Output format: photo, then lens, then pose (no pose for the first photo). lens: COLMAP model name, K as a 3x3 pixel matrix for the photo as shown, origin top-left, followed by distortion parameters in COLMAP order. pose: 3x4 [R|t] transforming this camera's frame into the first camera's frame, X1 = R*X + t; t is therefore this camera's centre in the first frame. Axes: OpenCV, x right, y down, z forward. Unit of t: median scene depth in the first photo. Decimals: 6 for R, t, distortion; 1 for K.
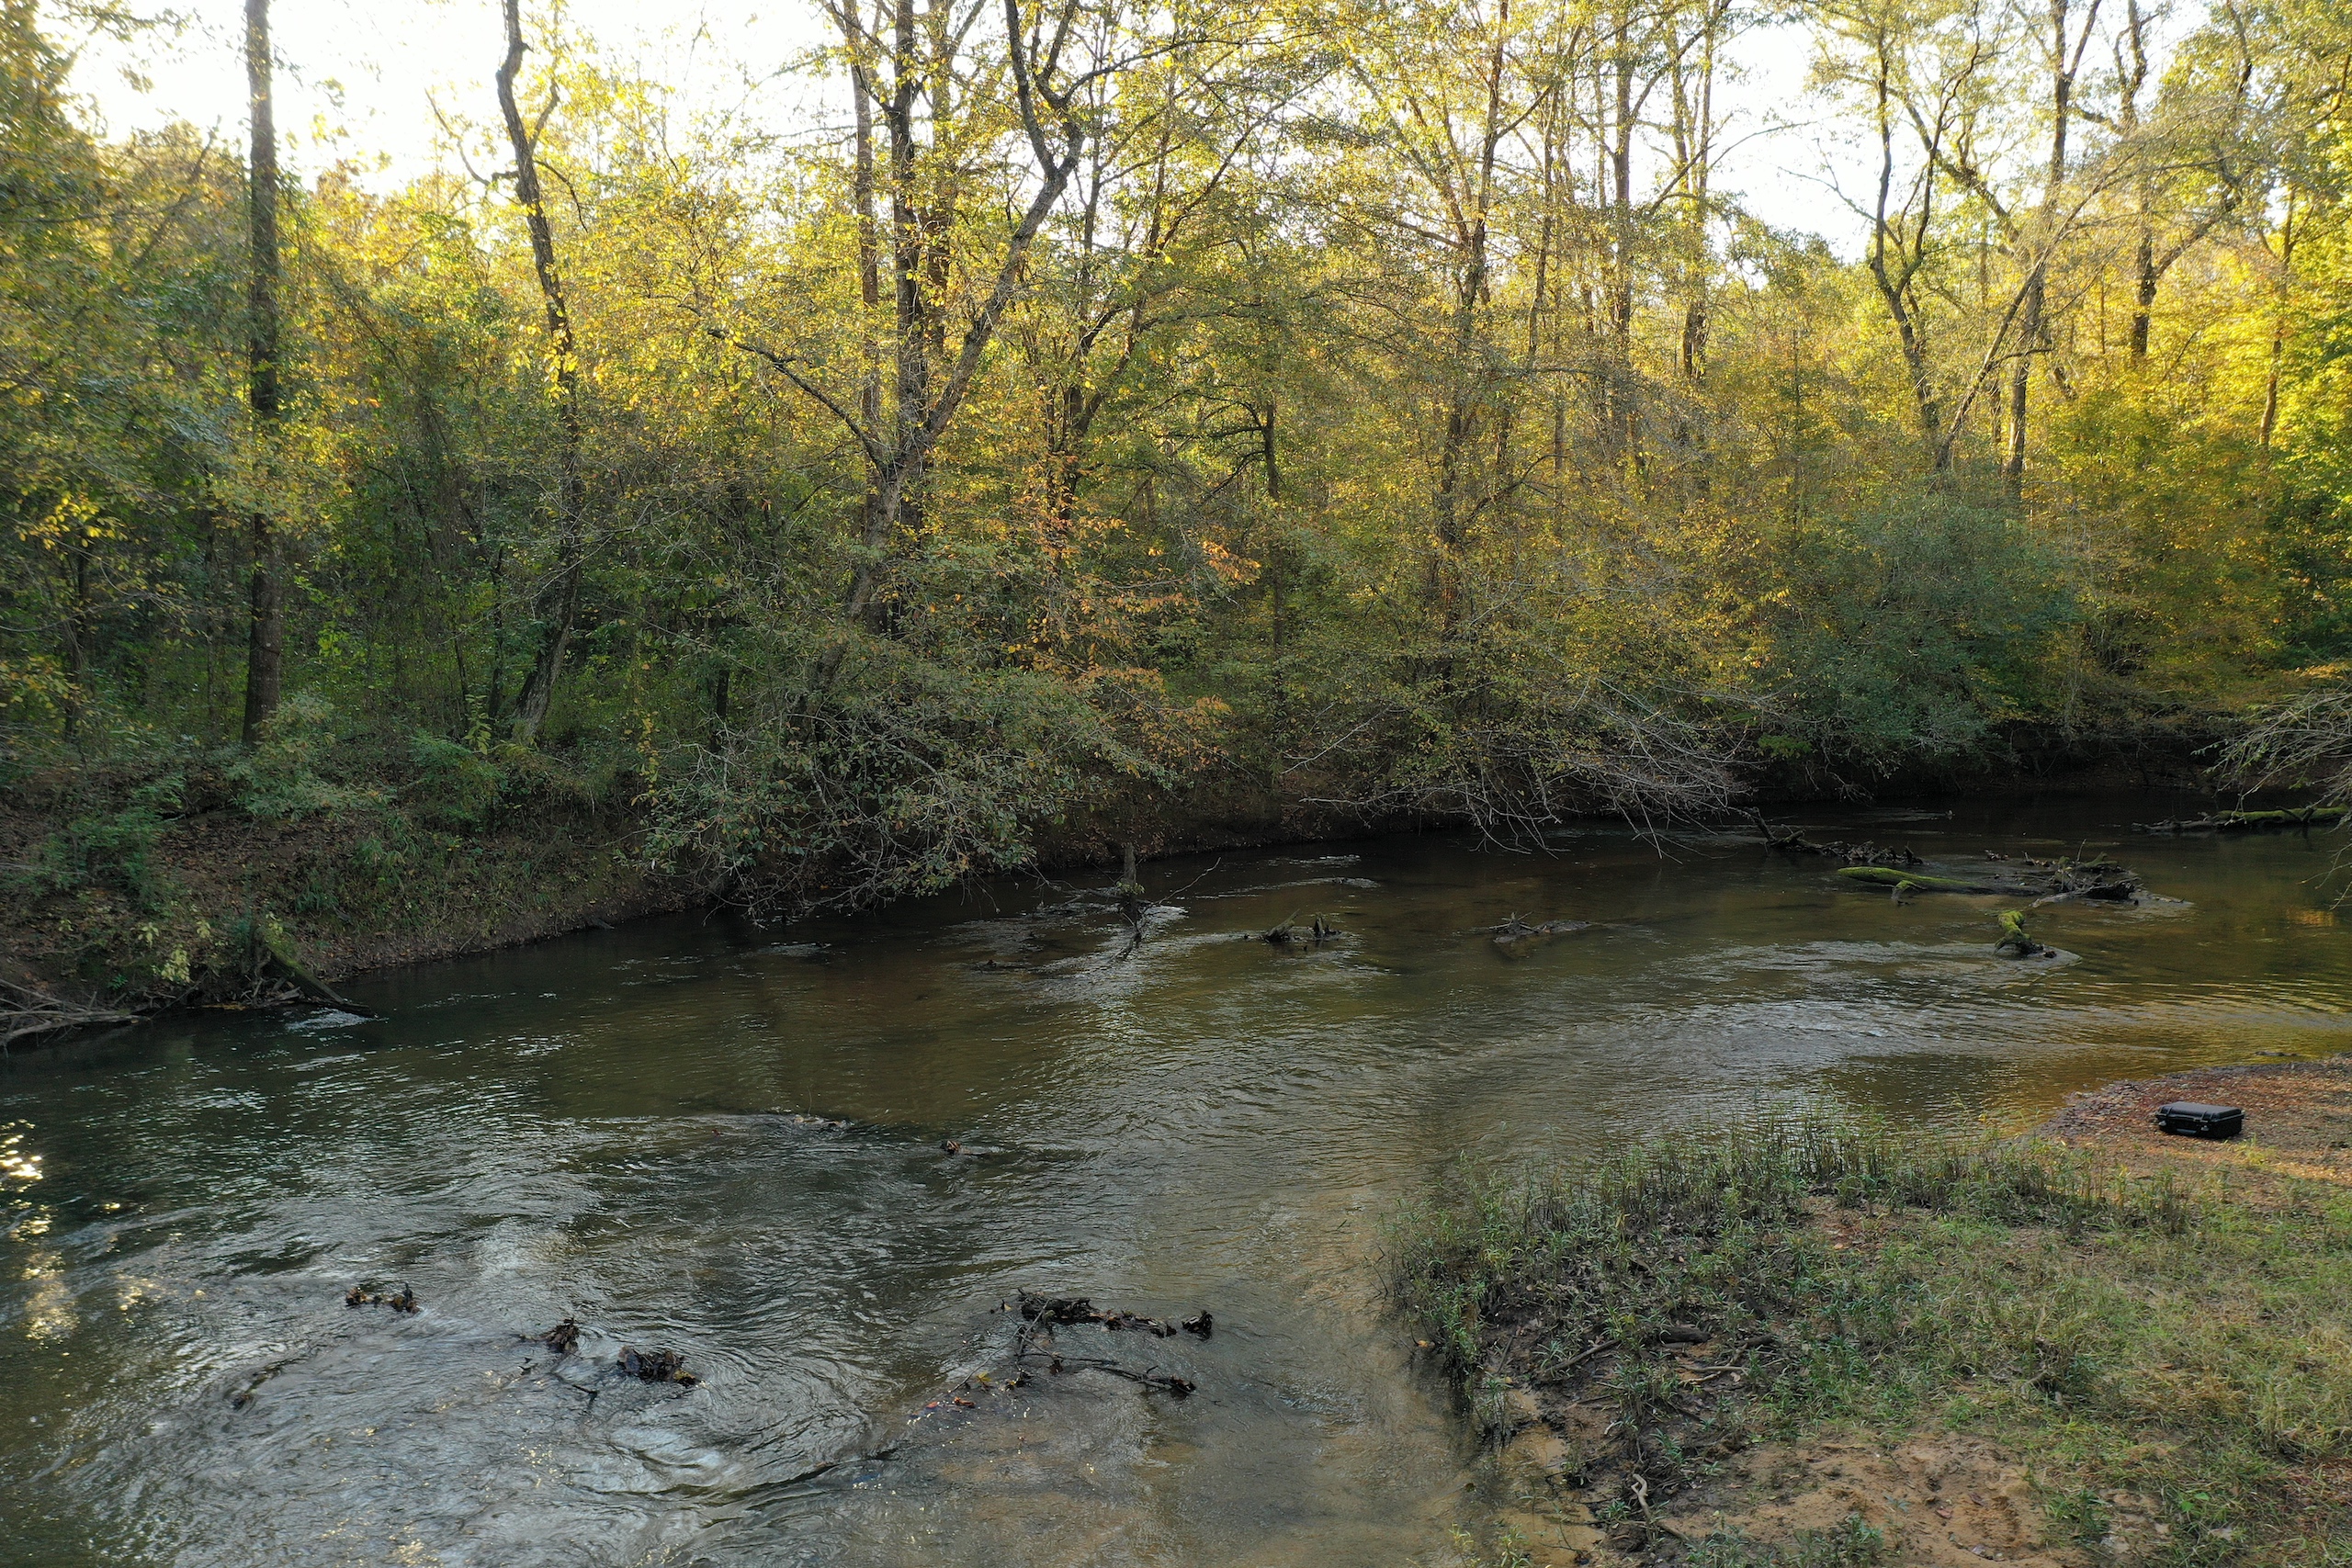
lens RADIAL K [[1846.4, 0, 1182.9], [0, 1846.4, 750.0], [0, 0, 1]] dist [0.016888, -0.026475]
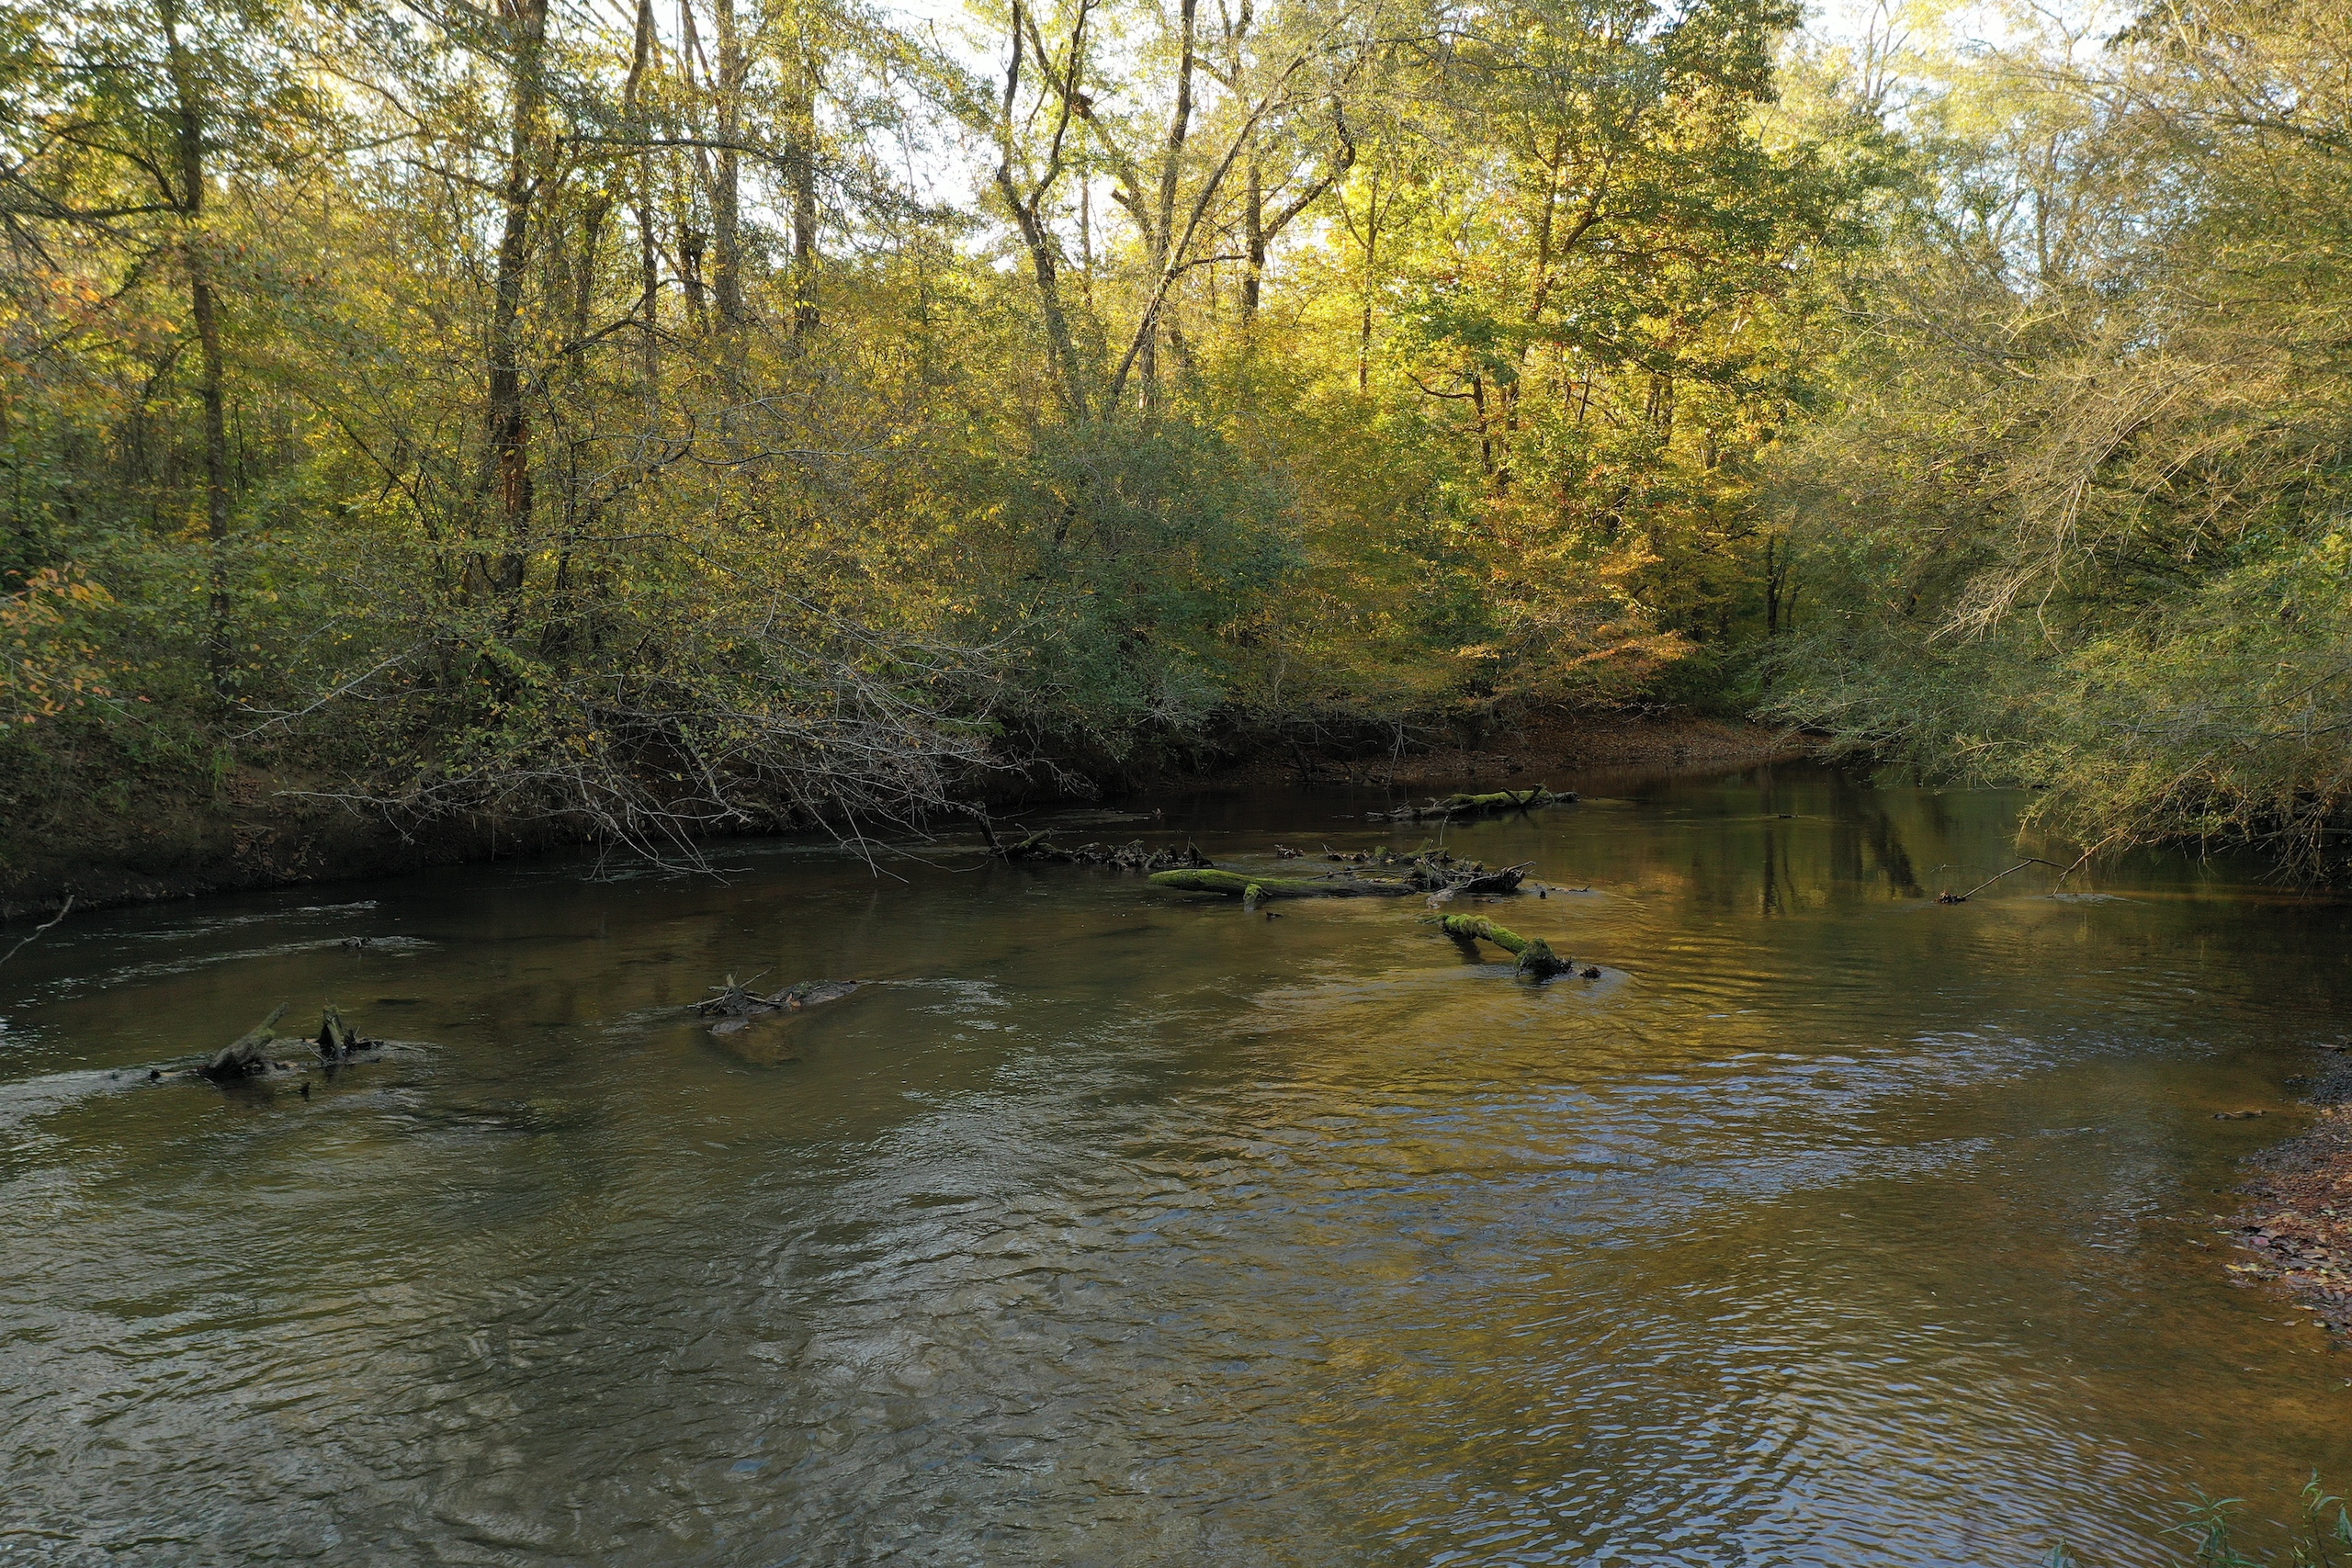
lens RADIAL K [[1846.4, 0, 1182.9], [0, 1846.4, 750.0], [0, 0, 1]] dist [0.016888, -0.026475]
pose [[0.860028, -0.015542, 0.510010, 0.015753], [0.030182, 0.999335, -0.020443, 0.029719], [-0.509353, 0.032975, 0.859925, 0.367579]]
